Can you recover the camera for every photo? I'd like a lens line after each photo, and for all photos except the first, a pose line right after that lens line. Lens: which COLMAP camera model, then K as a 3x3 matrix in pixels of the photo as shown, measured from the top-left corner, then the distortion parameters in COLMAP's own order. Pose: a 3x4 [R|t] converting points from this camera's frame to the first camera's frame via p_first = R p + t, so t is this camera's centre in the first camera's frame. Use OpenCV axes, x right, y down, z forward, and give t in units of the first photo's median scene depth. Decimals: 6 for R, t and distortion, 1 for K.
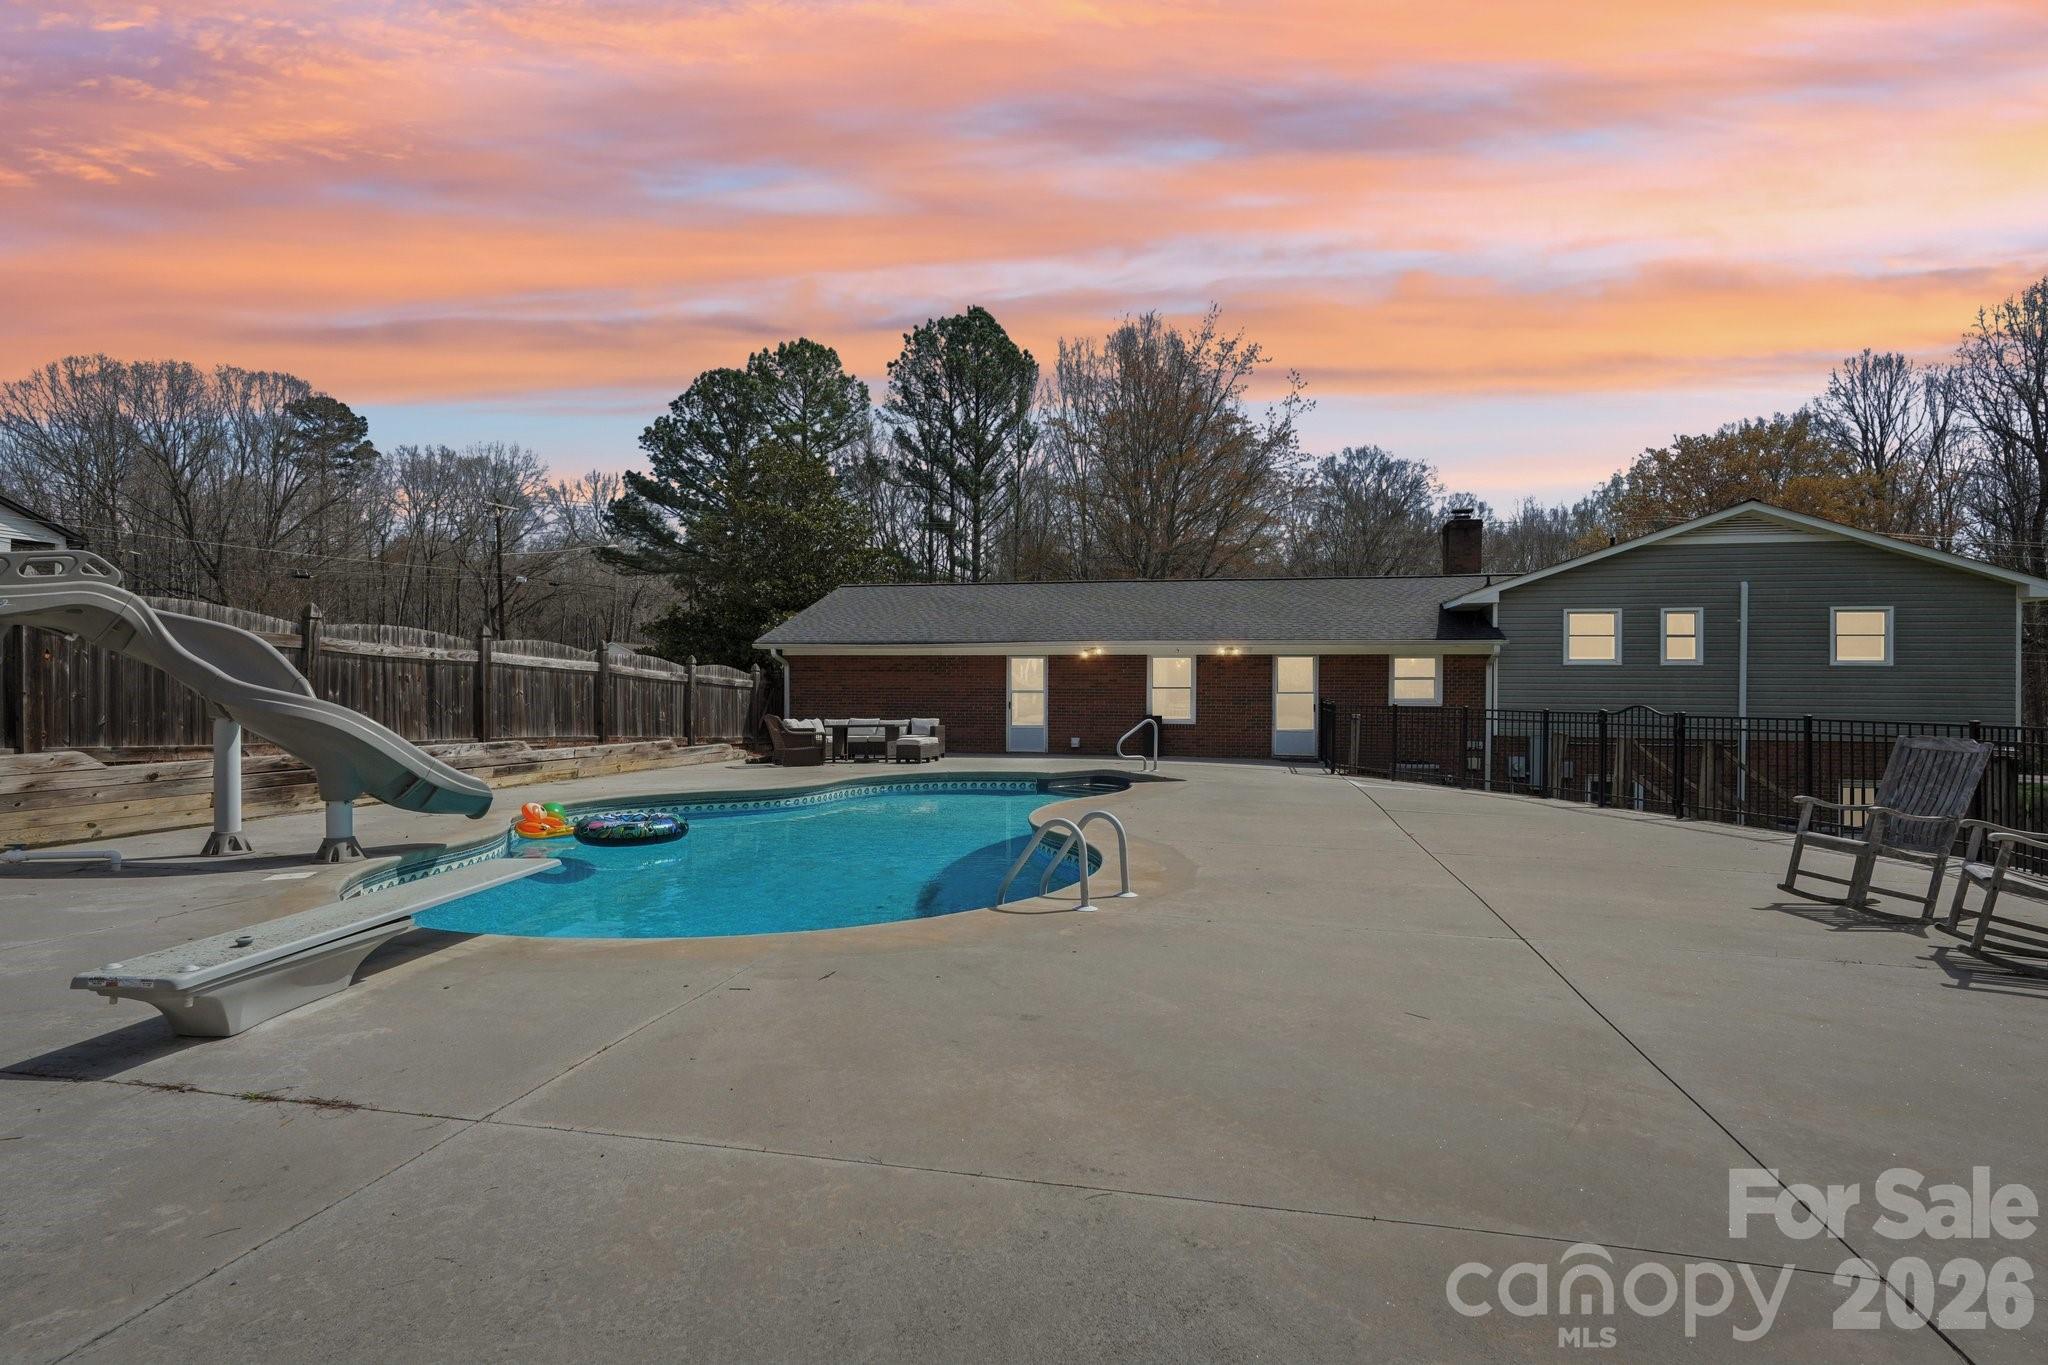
lens RADIAL K [[1064.5, 0, 1021.9], [0, 1064.5, 691.8], [0, 0, 1]] dist [-0.000375, 0.000332]
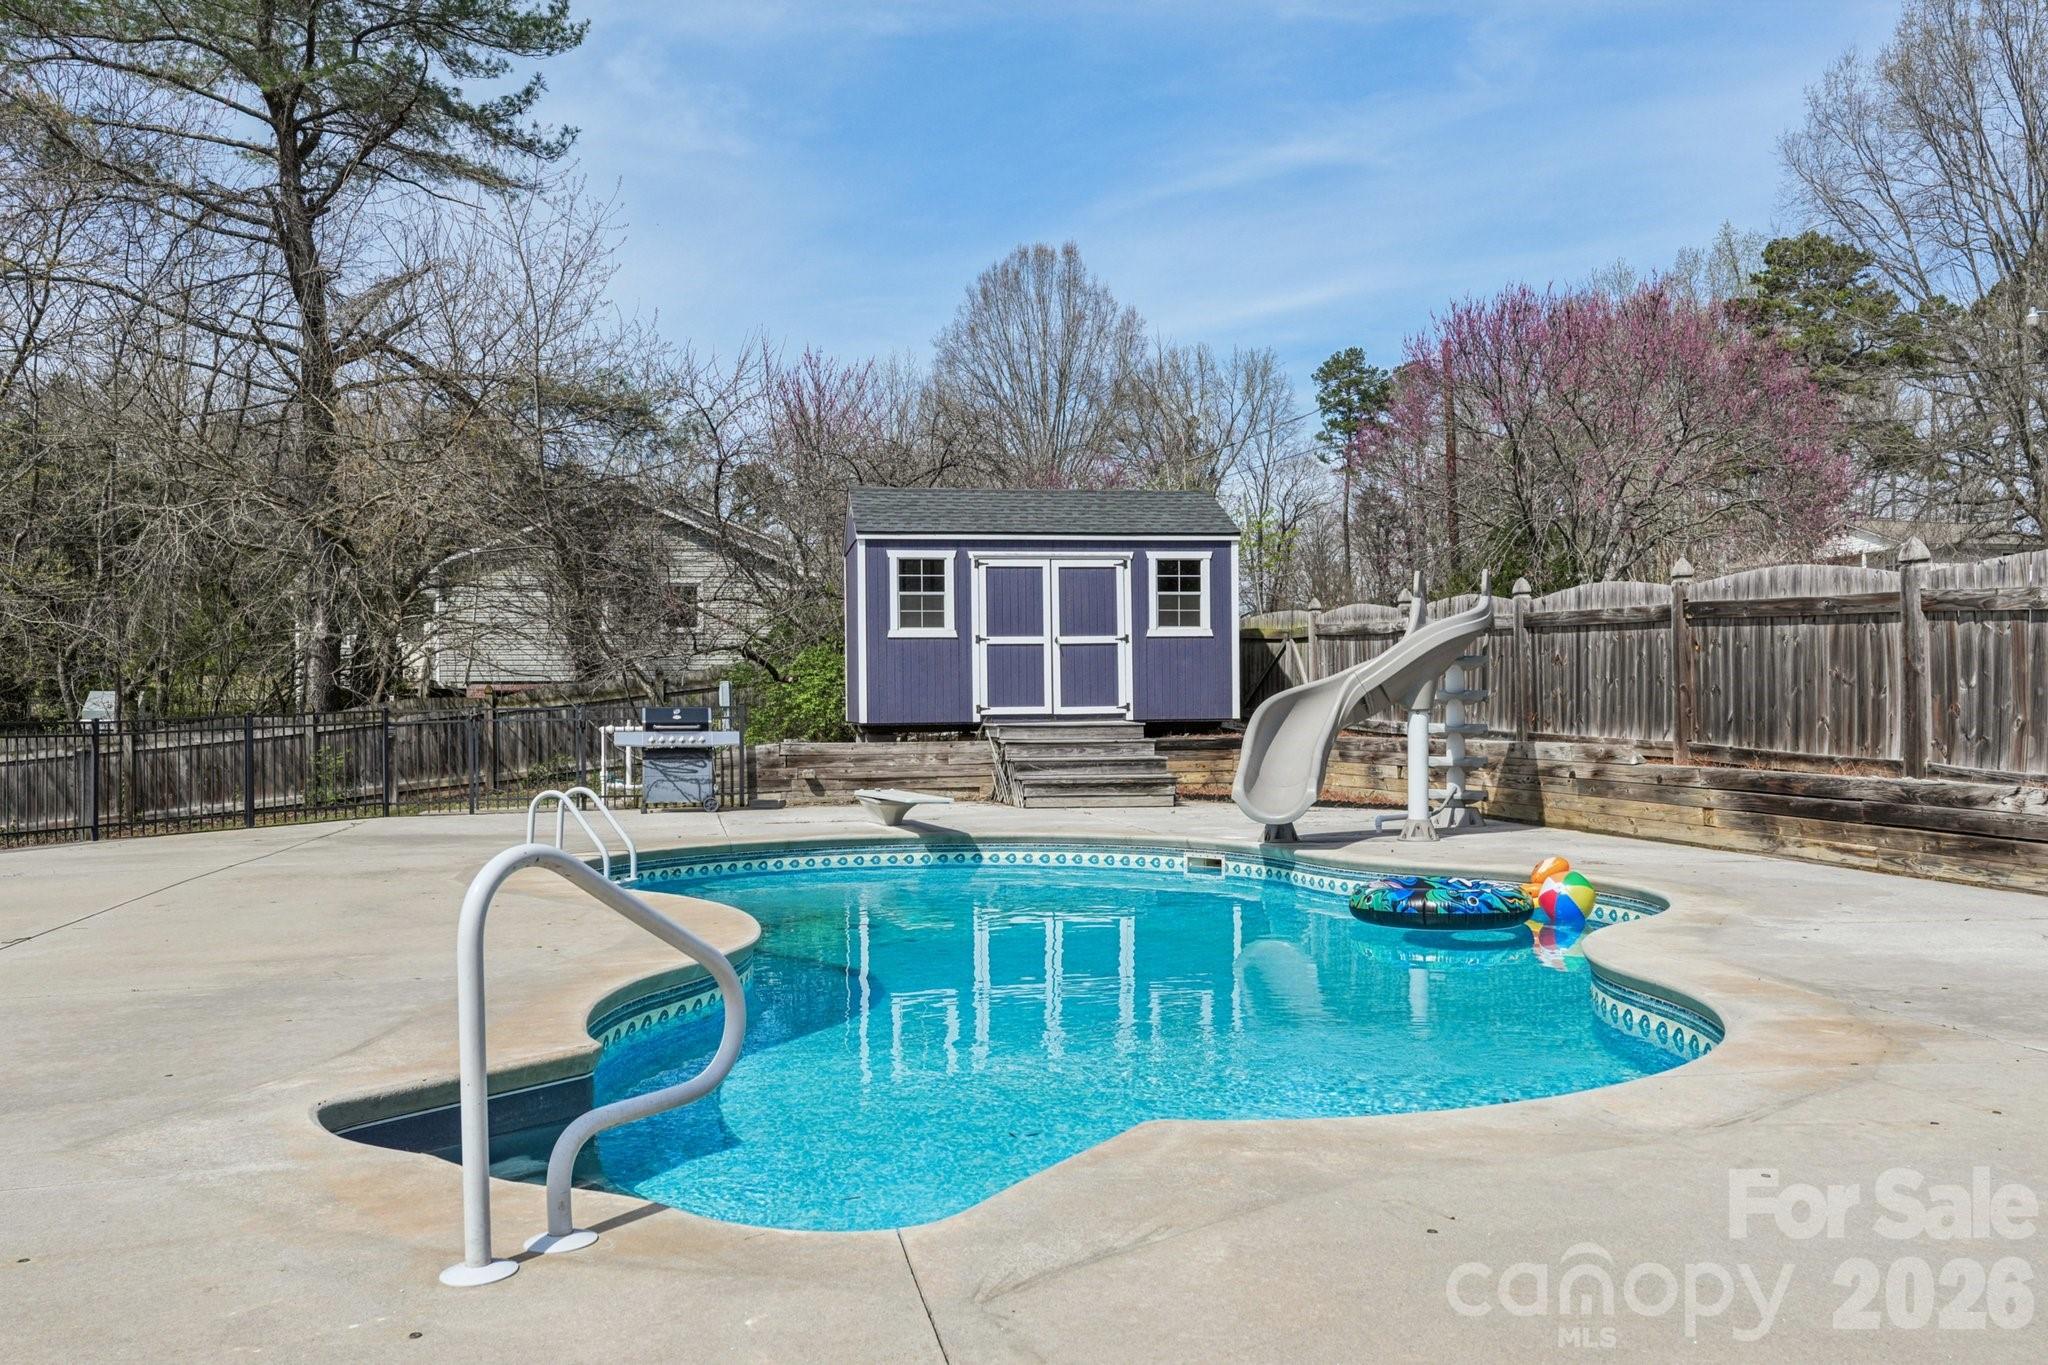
lens RADIAL K [[1715.4, 0, 1024.7], [0, 1715.4, 688.3], [0, 0, 1]] dist [0.009602, -0.004514]
pose [[-0.923011, 0.002143, -0.384768, 0.233978], [0.006060, 0.999941, -0.008968, 0.011907], [0.384726, -0.010609, -0.922970, 2.051039]]
